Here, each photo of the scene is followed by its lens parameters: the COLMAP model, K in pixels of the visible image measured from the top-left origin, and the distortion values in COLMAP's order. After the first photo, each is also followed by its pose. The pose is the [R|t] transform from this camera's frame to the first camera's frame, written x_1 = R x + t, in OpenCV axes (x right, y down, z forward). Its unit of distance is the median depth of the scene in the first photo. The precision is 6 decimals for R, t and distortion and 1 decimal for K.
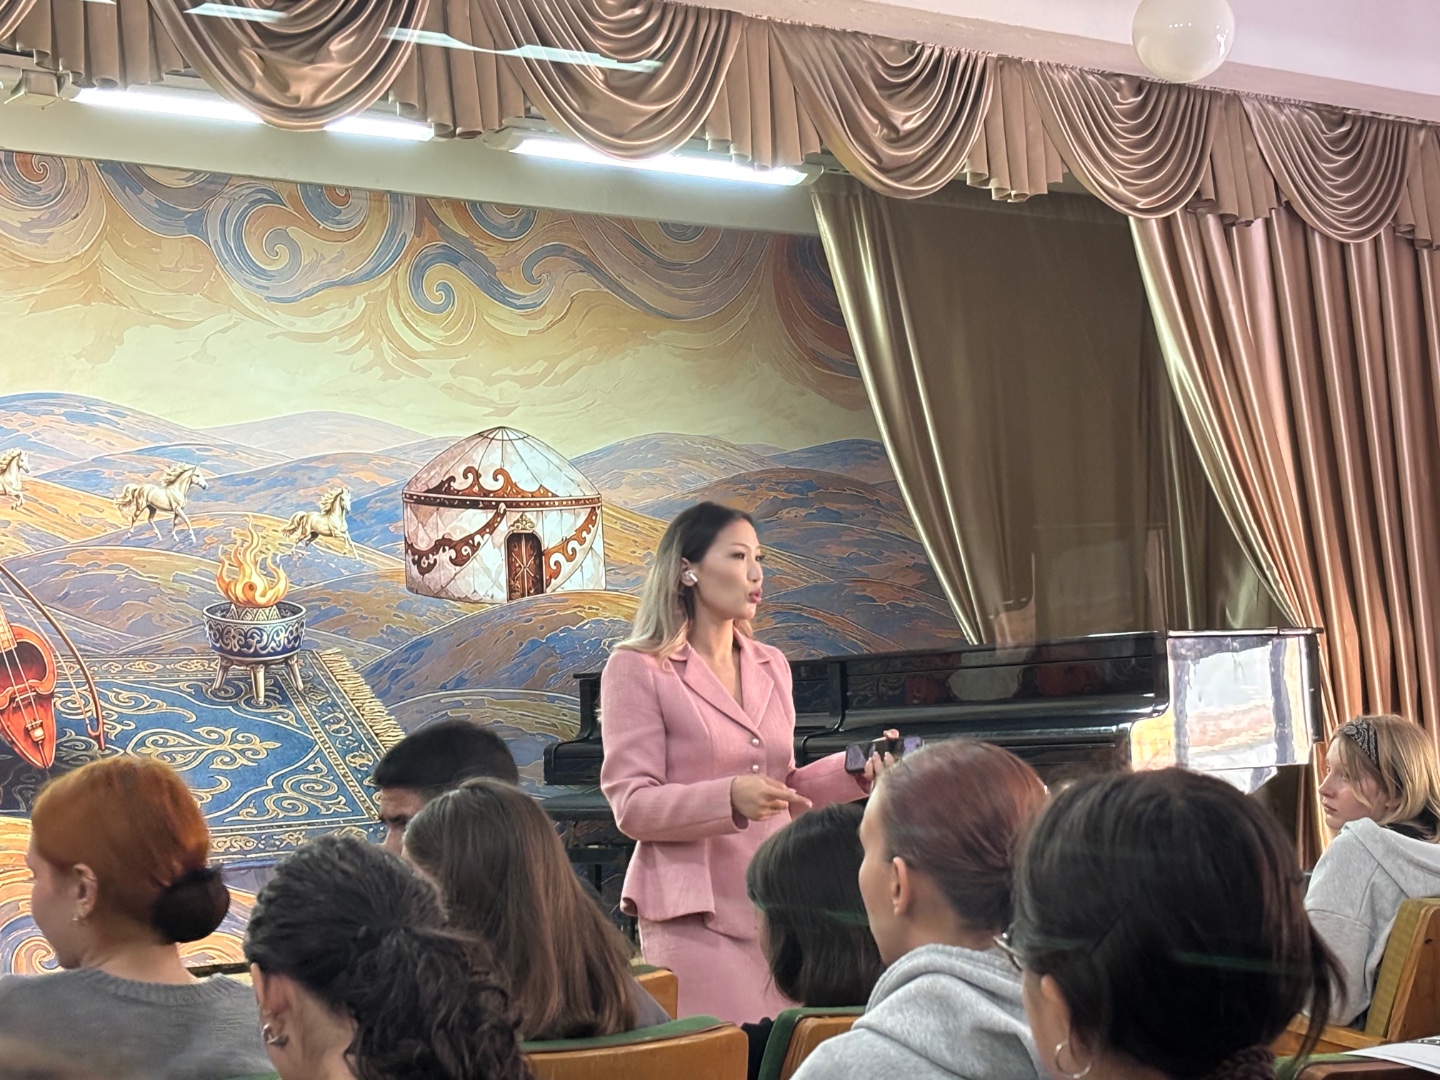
lens RADIAL K [[2636.6, 0, 710.6], [0, 2636.6, 571.0], [0, 0, 1]] dist [0.132469, 0.000000]
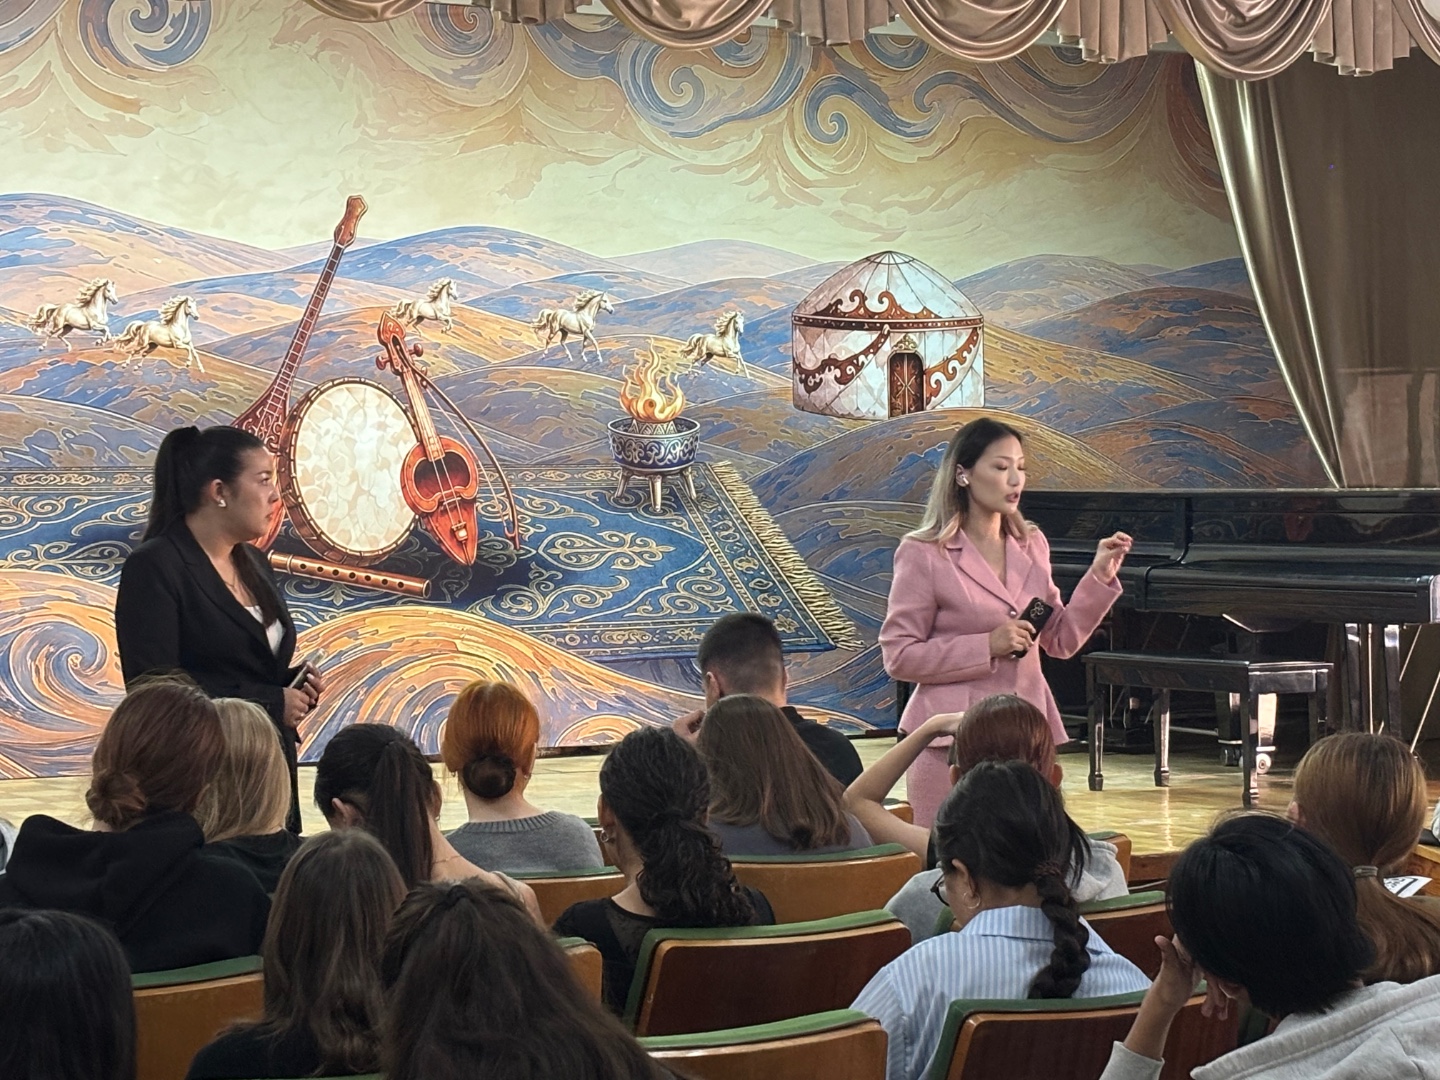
lens RADIAL K [[3105.6, 0, 743.6], [0, 3105.6, 537.5], [0, 0, 1]] dist [0.273576, 0.000000]
pose [[0.987995, 0.036353, -0.150150, 0.057896], [-0.023180, 0.995800, 0.088569, -0.052840], [0.152739, -0.084025, 0.984688, -0.257790]]
